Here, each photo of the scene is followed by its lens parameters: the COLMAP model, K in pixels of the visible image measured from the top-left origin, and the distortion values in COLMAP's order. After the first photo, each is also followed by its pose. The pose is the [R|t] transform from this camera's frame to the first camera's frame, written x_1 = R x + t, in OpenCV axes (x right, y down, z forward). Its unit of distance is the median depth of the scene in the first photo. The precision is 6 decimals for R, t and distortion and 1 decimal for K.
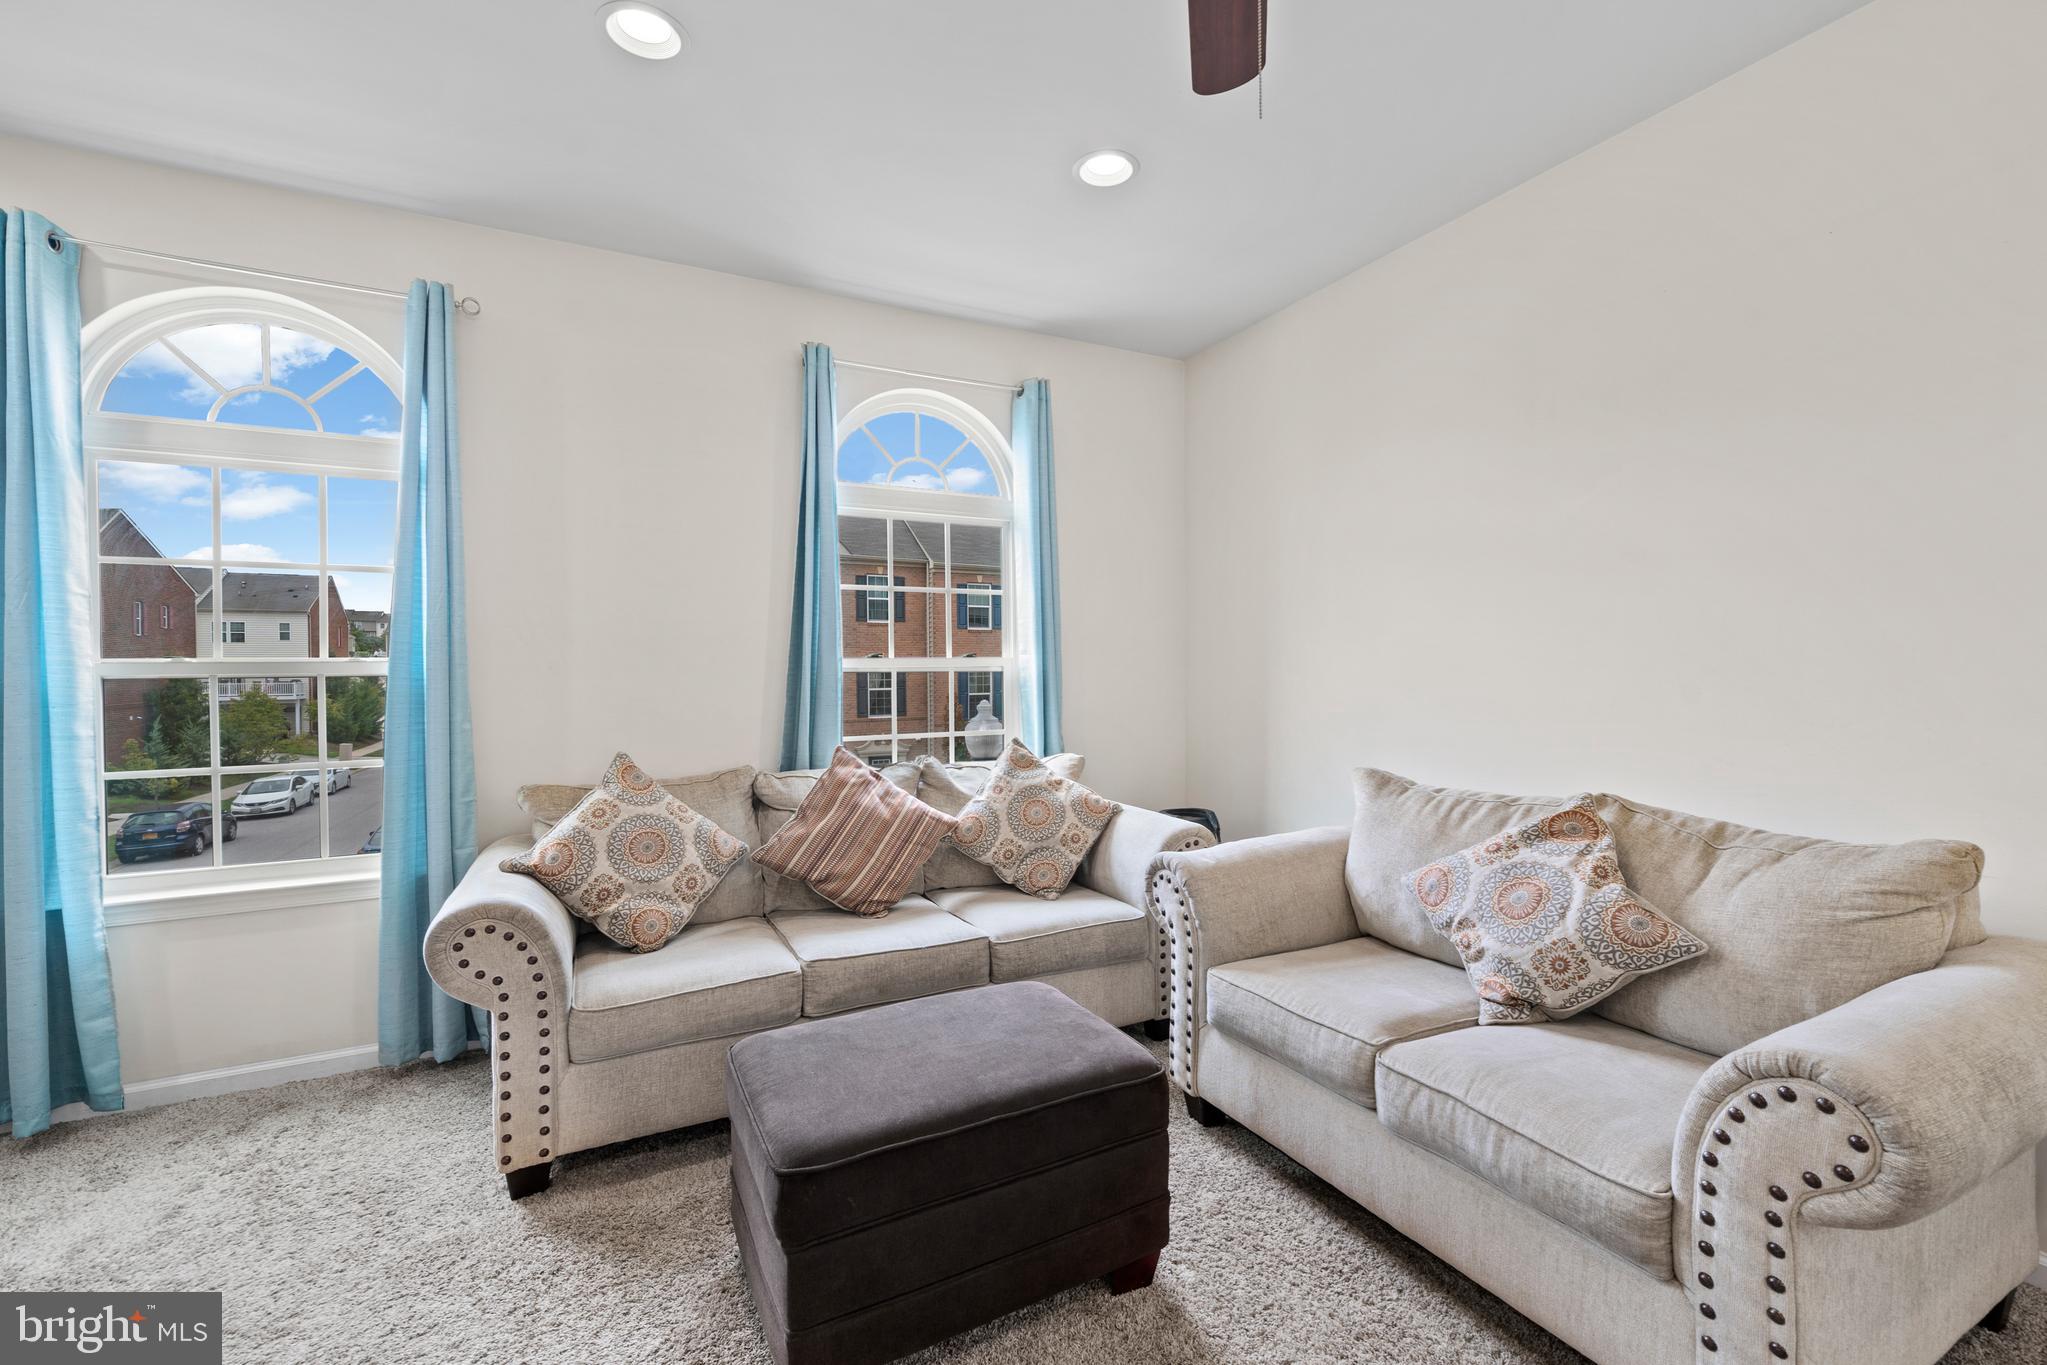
lens RADIAL K [[859.6, 0, 1051.5], [0, 859.6, 675.4], [0, 0, 1]] dist [-0.000207, -0.000067]
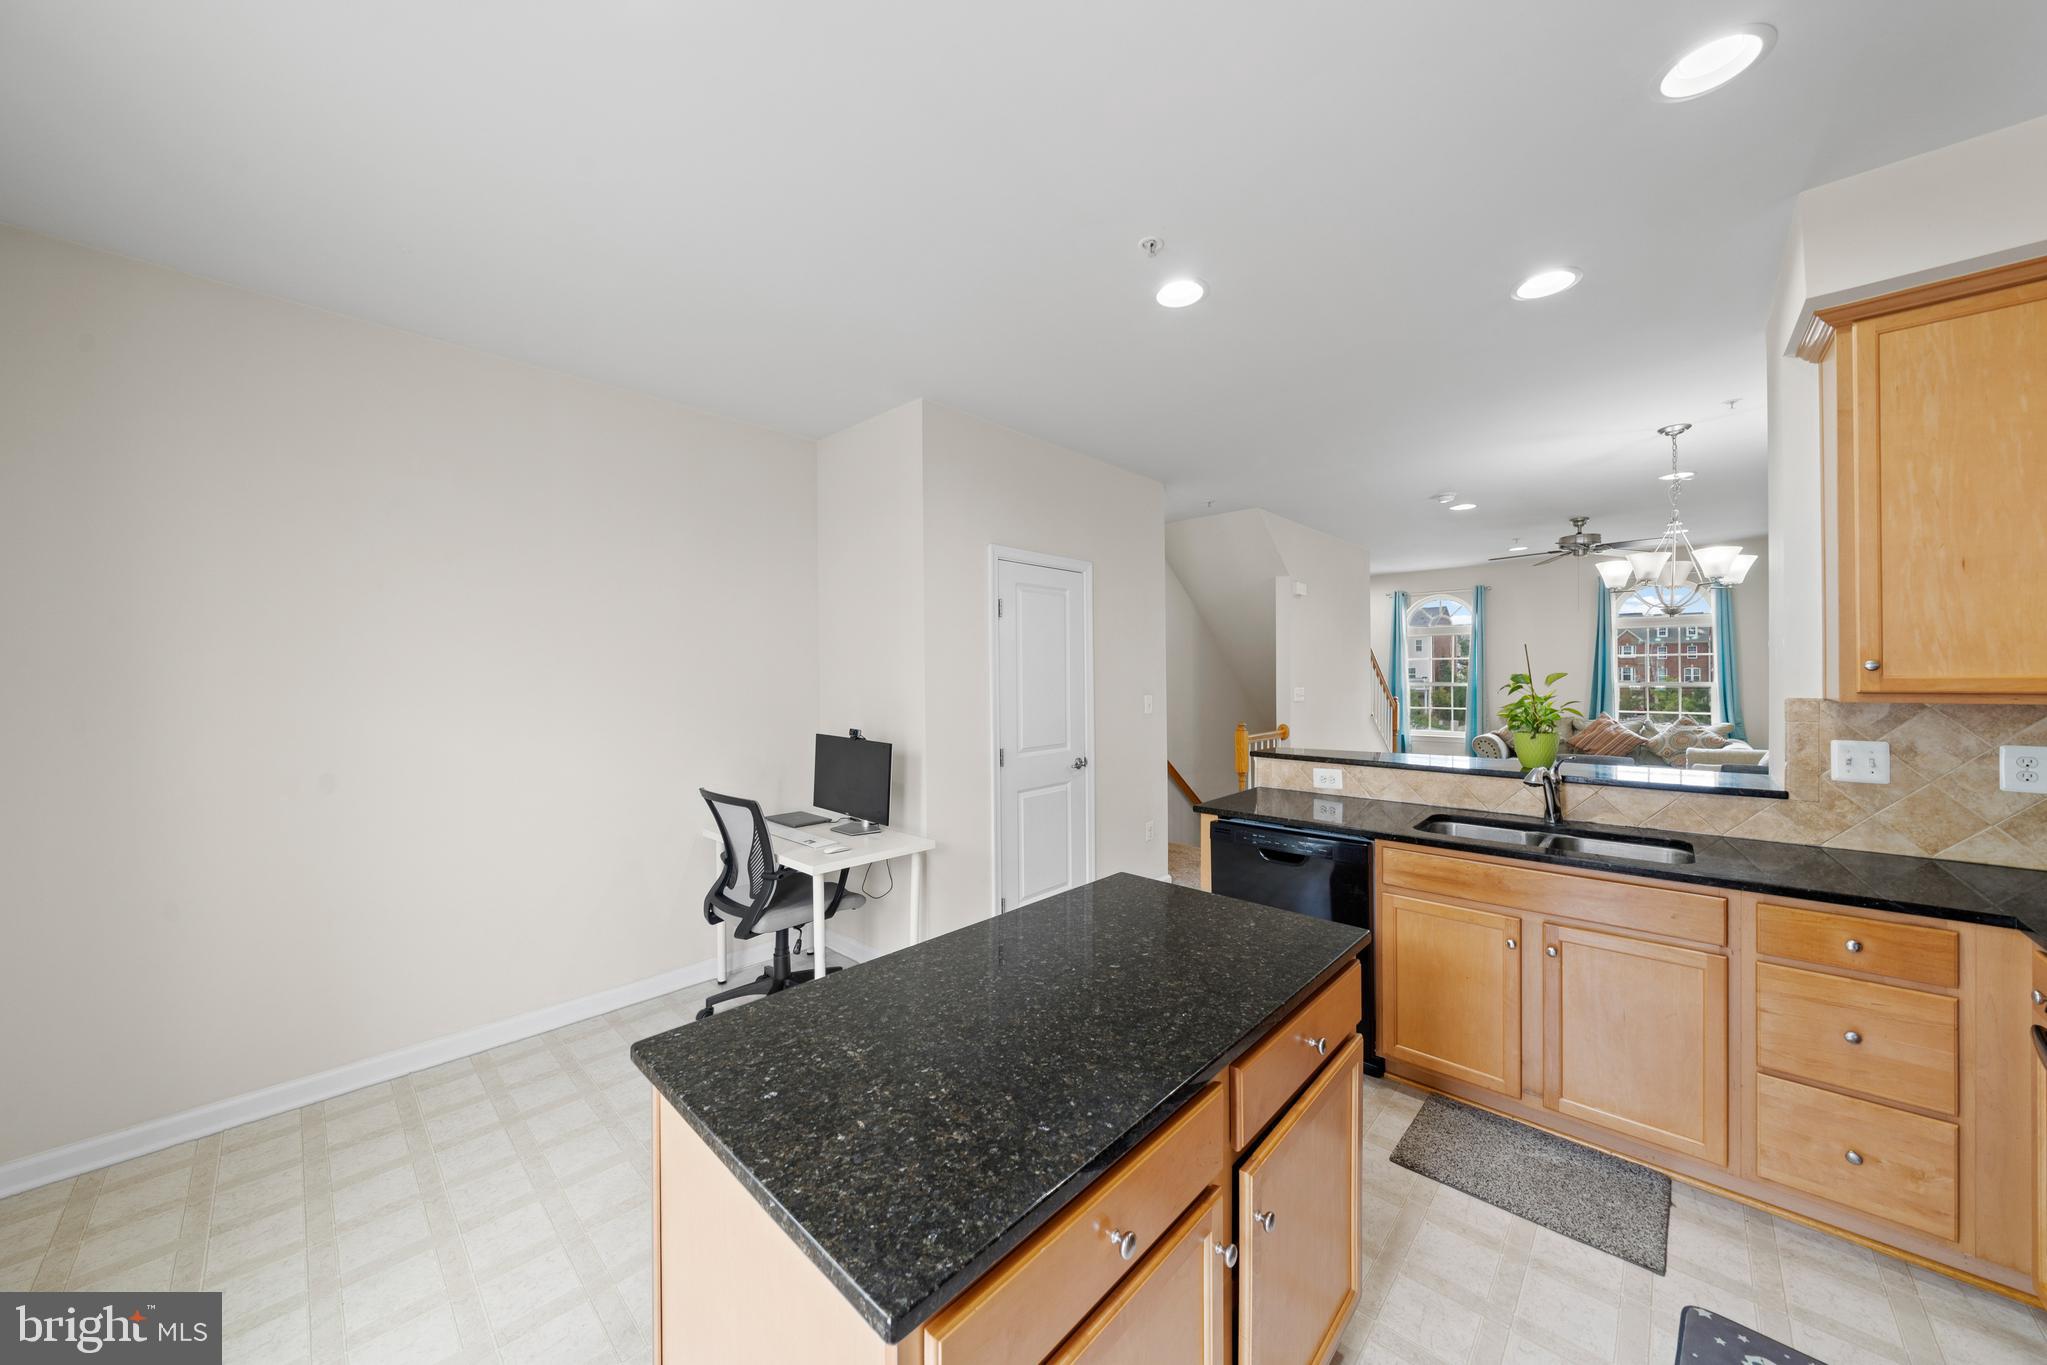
lens RADIAL K [[696.3, 0, 1024.2], [0, 696.3, 674.9], [0, 0, 1]] dist [-0.000388, -0.000024]
pose [[0.320034, 0.006078, -0.947387, 1.661870], [-0.004200, 0.999979, 0.004996, -0.062993], [0.947397, 0.002380, 0.320053, -2.020730]]
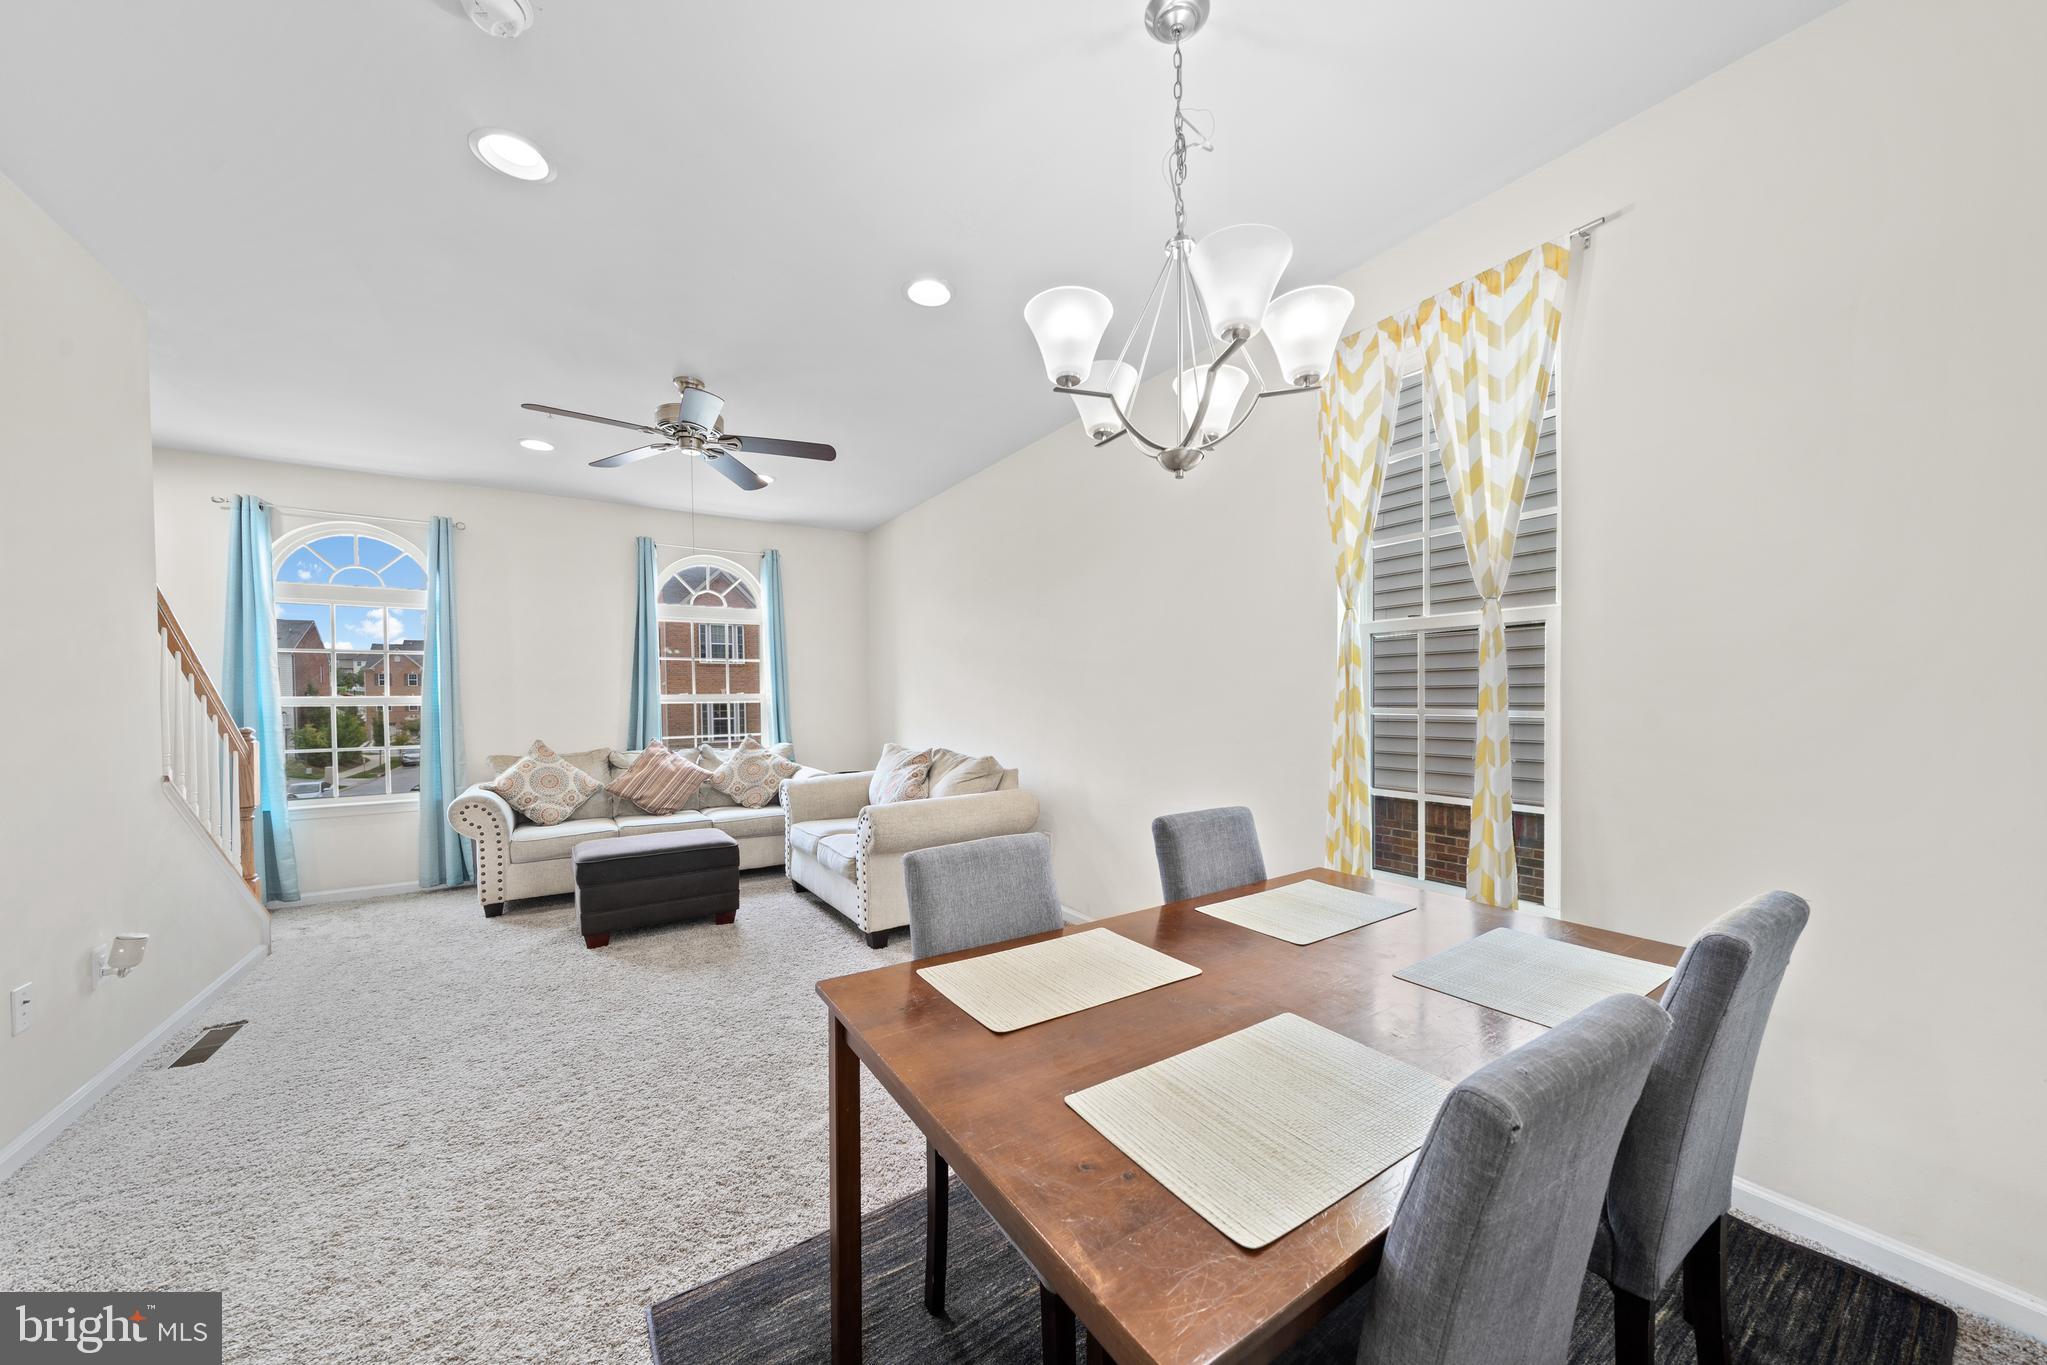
lens RADIAL K [[703.4, 0, 1020.3], [0, 703.4, 713.8], [0, 0, 1]] dist [-0.002512, -0.000112]
pose [[0.995921, -0.004438, 0.090118, 0.548615], [0.003417, 0.999928, 0.011483, 0.008853], [-0.090162, -0.011128, 0.995865, -0.868539]]
